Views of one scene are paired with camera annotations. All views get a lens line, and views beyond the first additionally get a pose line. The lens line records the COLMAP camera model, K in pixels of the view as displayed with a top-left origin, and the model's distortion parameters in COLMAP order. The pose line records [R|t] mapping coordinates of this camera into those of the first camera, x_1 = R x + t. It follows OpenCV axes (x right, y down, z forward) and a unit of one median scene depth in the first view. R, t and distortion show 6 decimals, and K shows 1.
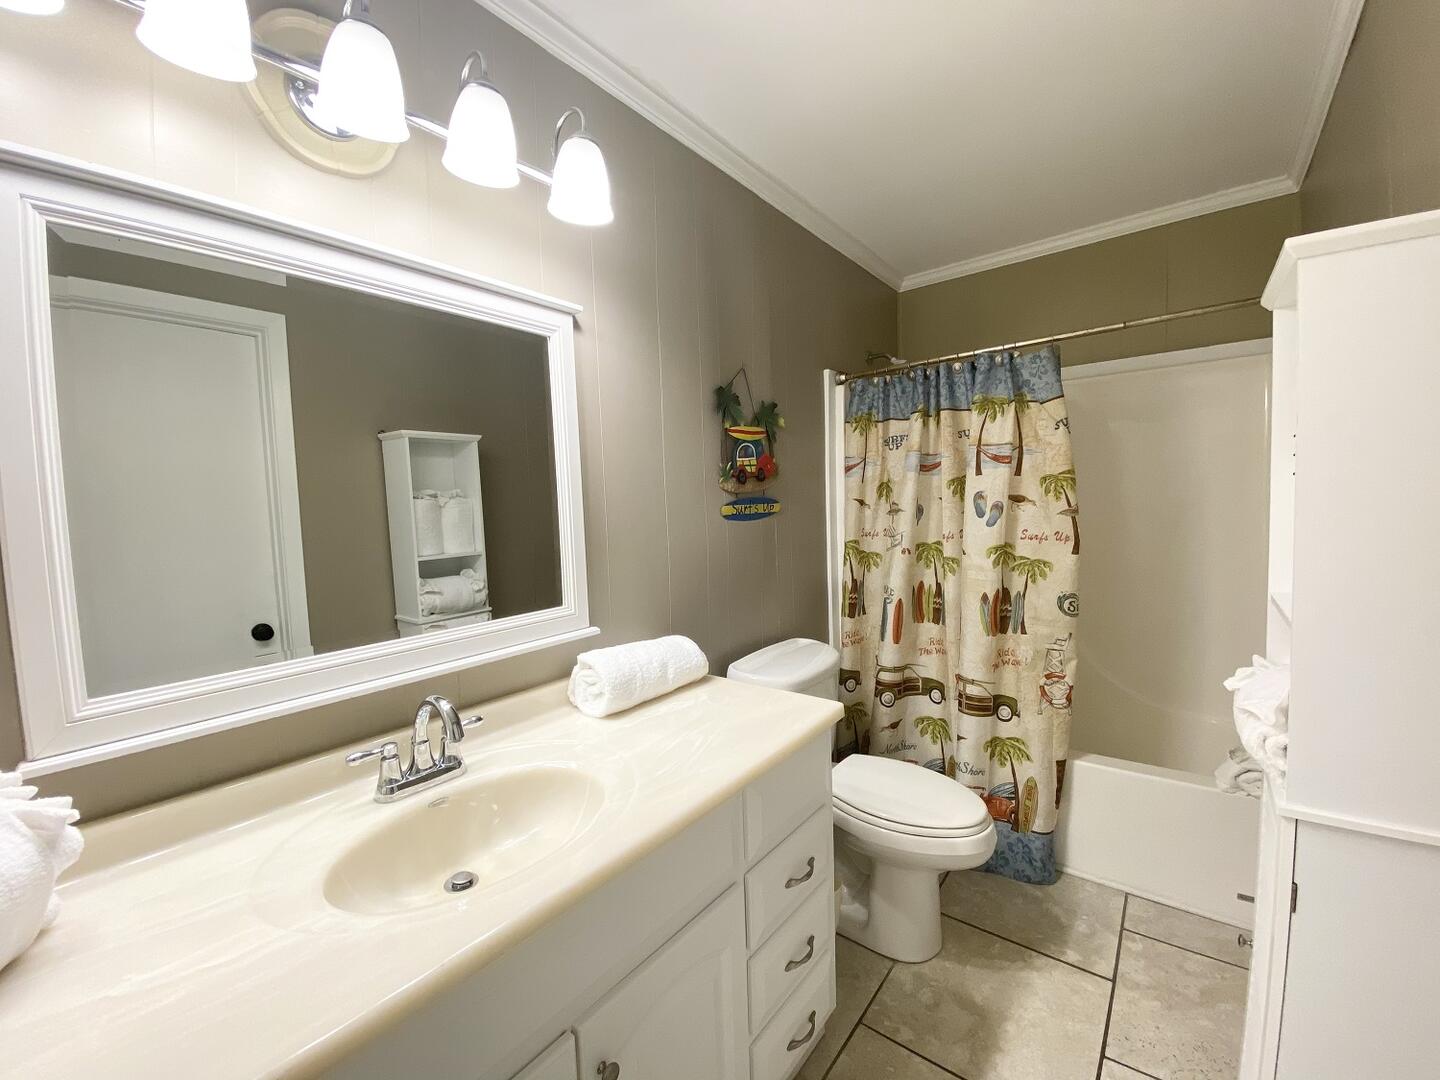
lens RADIAL K [[582.1, 0, 720.0], [0, 582.1, 540.0], [0, 0, 1]] dist [0.030191, -0.023700]
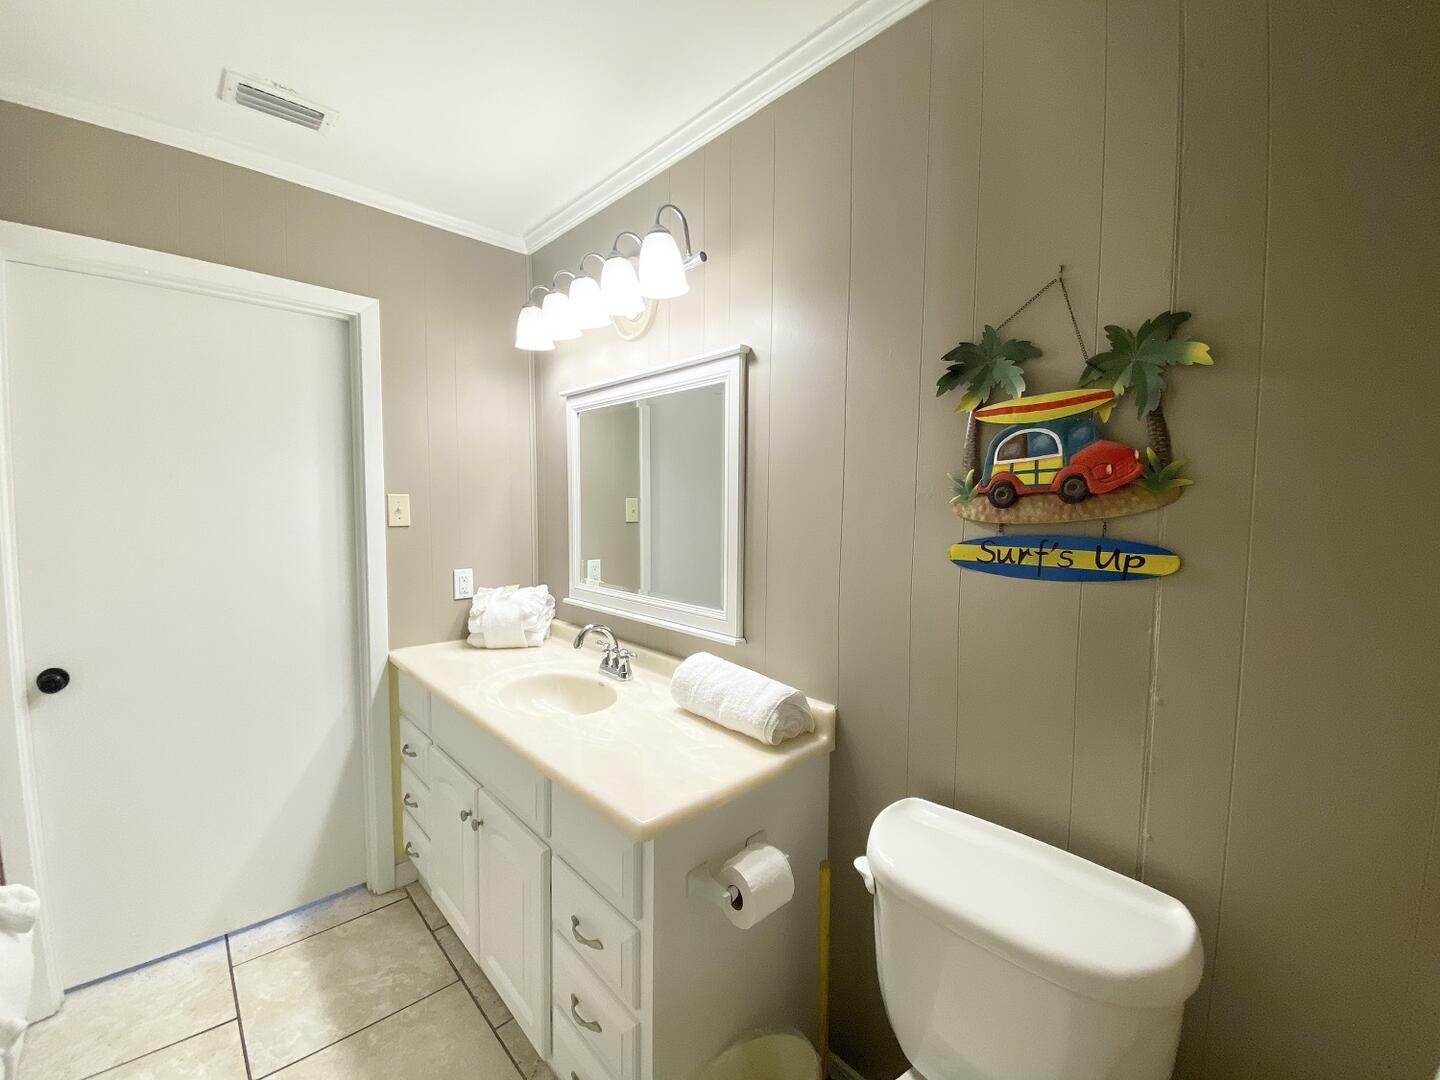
lens RADIAL K [[582.1, 0, 720.0], [0, 582.1, 540.0], [0, 0, 1]] dist [0.030191, -0.023700]
pose [[-0.157421, 0.088814, -0.983530, 0.609582], [-0.071227, 0.992333, 0.101009, -0.101922], [0.984960, 0.085955, -0.149888, 0.818445]]
